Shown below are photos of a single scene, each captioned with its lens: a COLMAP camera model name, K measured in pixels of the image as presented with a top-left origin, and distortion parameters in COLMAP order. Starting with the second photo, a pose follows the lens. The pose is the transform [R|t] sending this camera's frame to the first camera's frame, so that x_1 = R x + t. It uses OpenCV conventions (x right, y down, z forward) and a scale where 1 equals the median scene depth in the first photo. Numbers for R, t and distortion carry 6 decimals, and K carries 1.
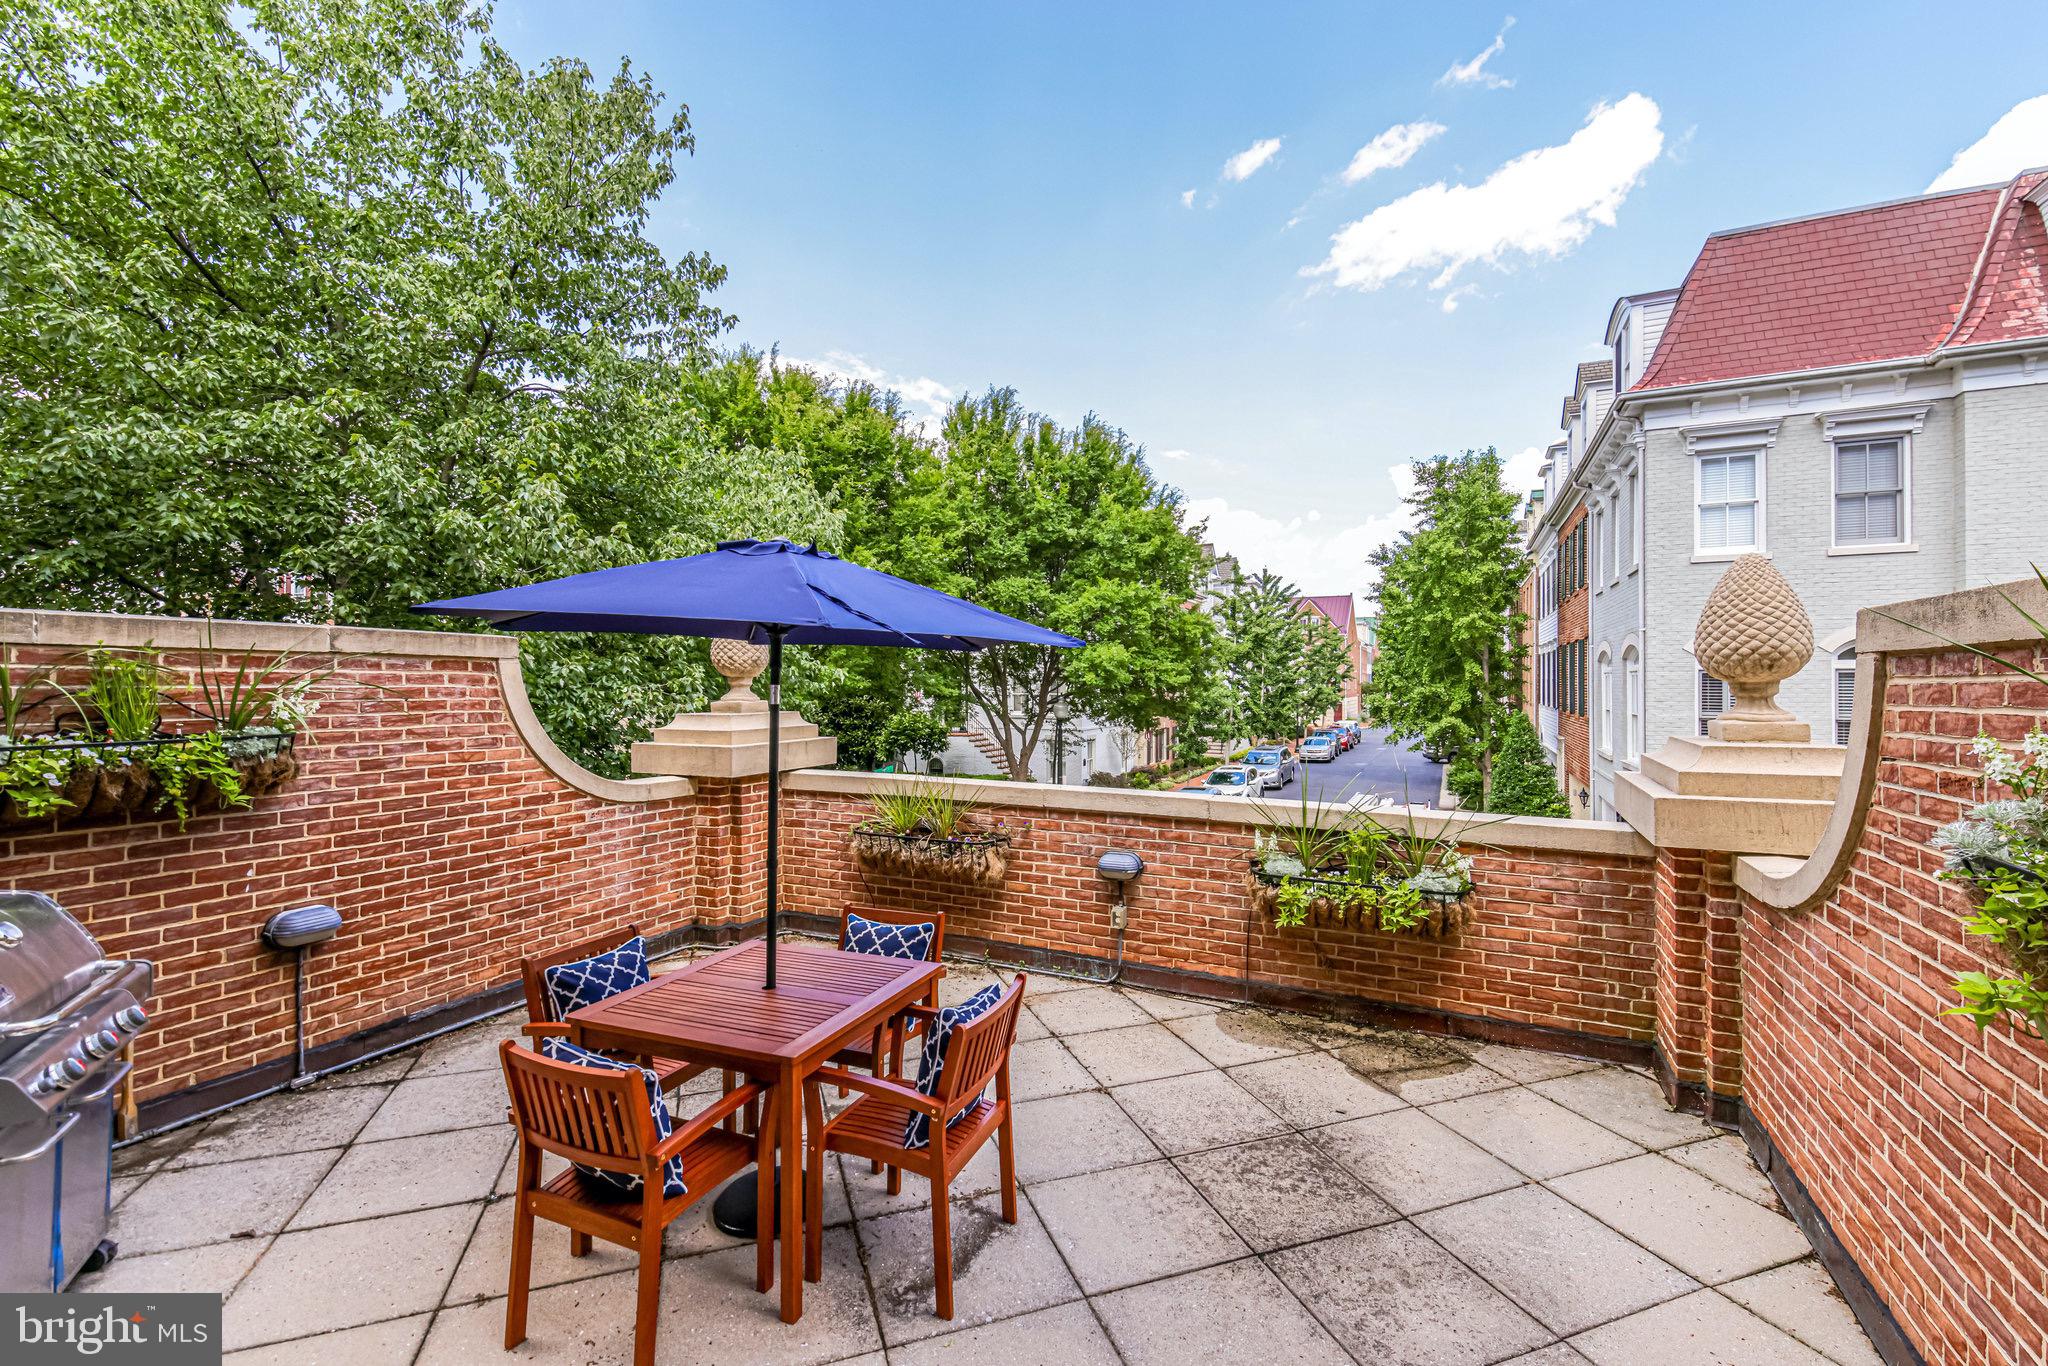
lens RADIAL K [[886.6, 0, 1041.0], [0, 886.6, 651.5], [0, 0, 1]] dist [0.012845, -0.008880]
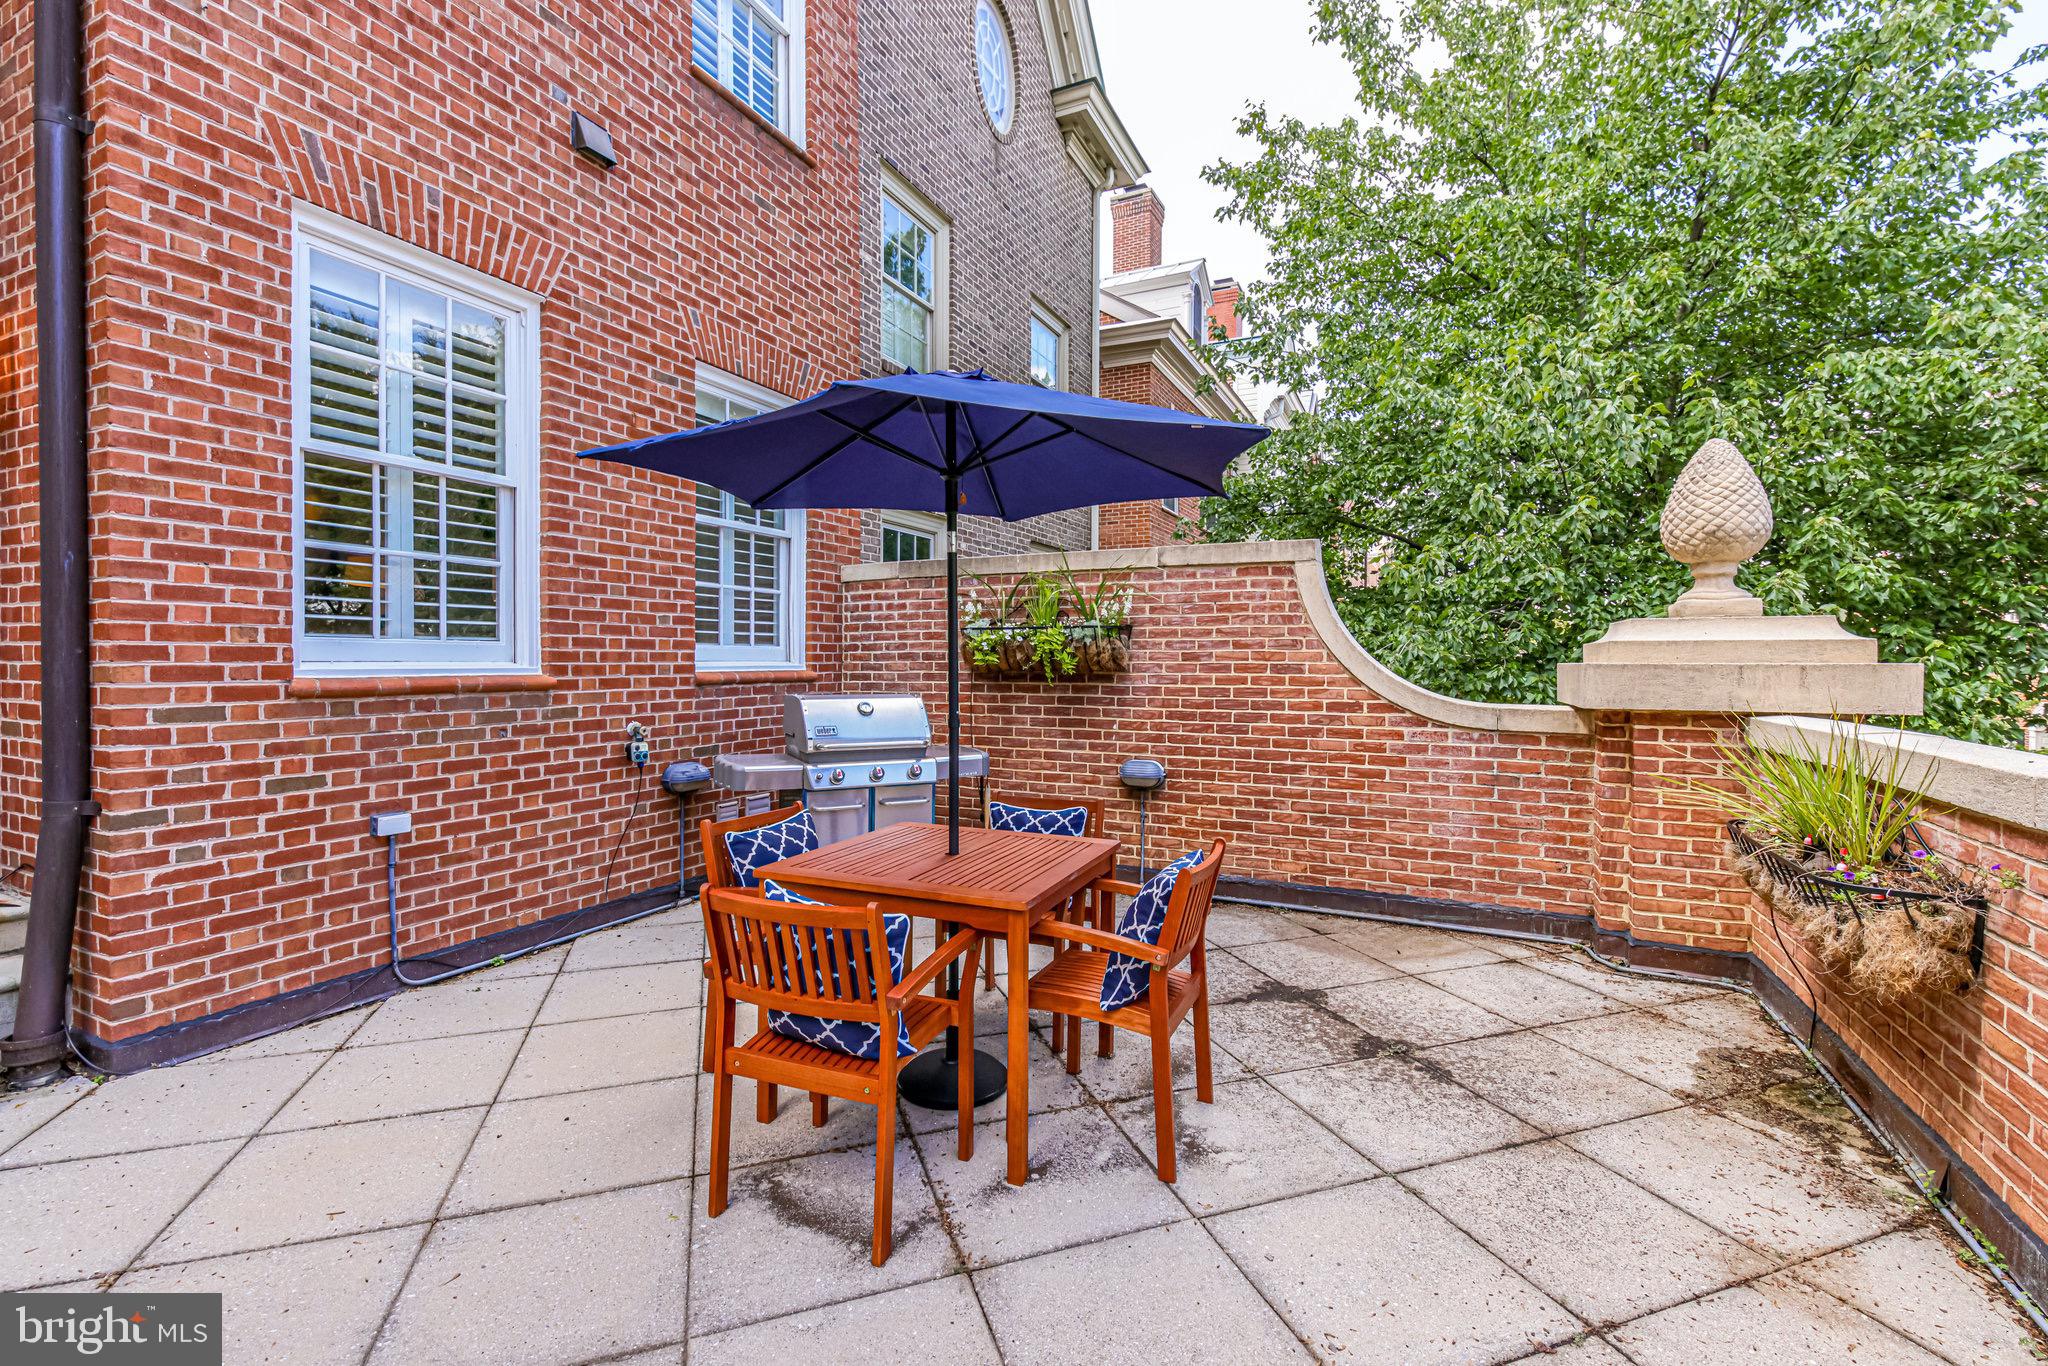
lens RADIAL K [[886.6, 0, 1008.9], [0, 886.6, 656.6], [0, 0, 1]] dist [0.012845, -0.008880]
pose [[-0.022829, -0.001200, -0.999739, 0.415175], [0.029452, 0.999564, -0.001872, 0.109318], [0.999305, -0.029487, -0.022784, 0.699180]]
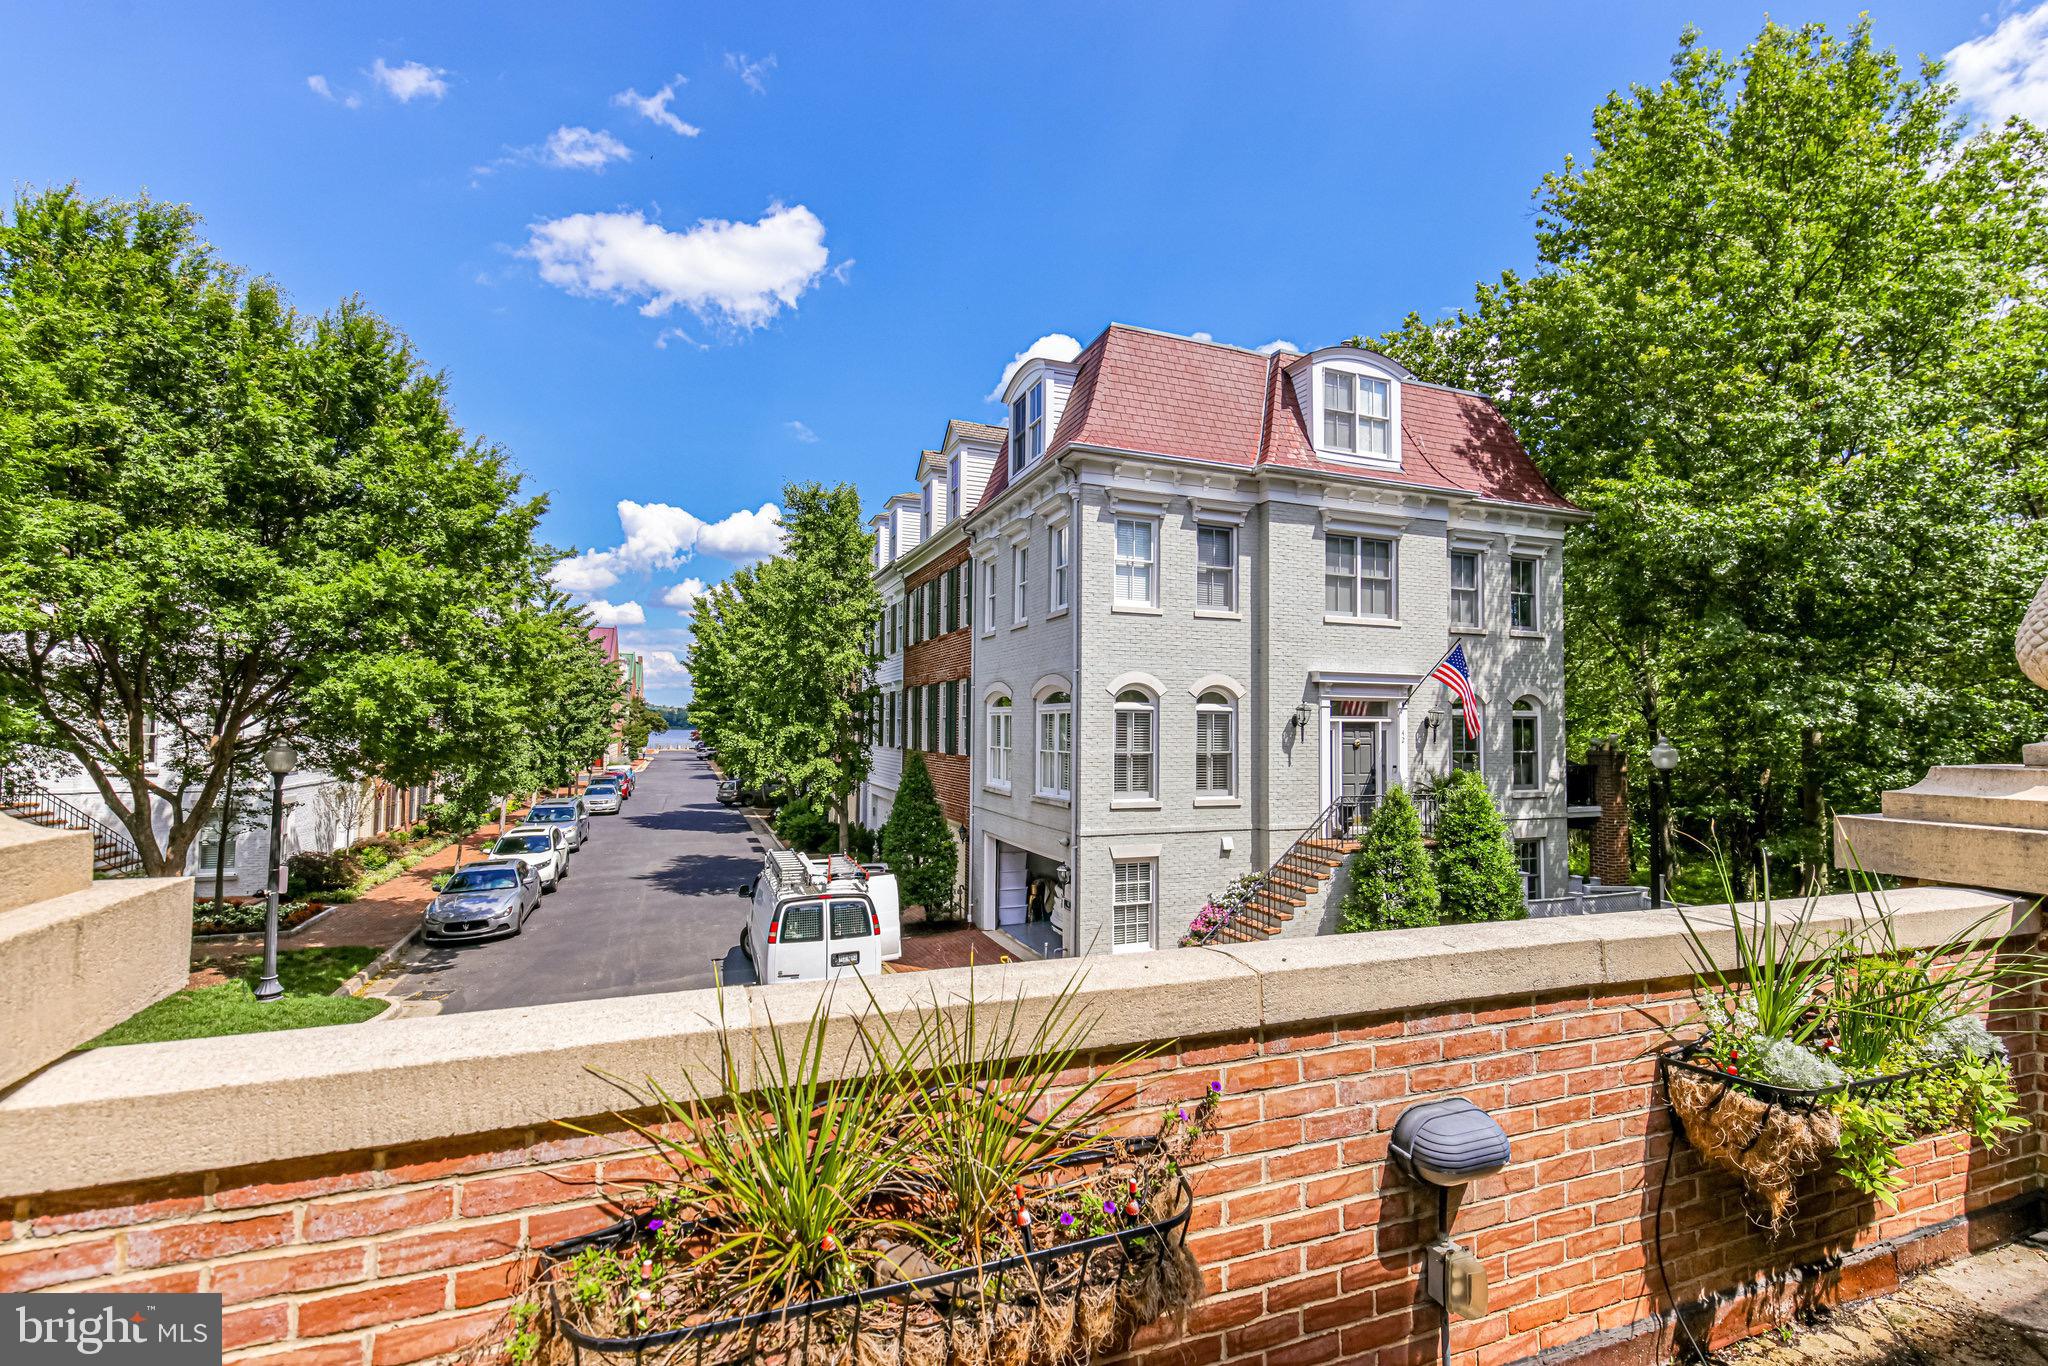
lens RADIAL K [[886.6, 0, 1036.9], [0, 886.6, 687.5], [0, 0, 1]] dist [0.012845, -0.008880]
pose [[0.677237, 0.040422, 0.734654, -0.363248], [-0.034613, 0.999135, -0.023066, 0.061736], [-0.734950, -0.009807, 0.678050, 0.953784]]
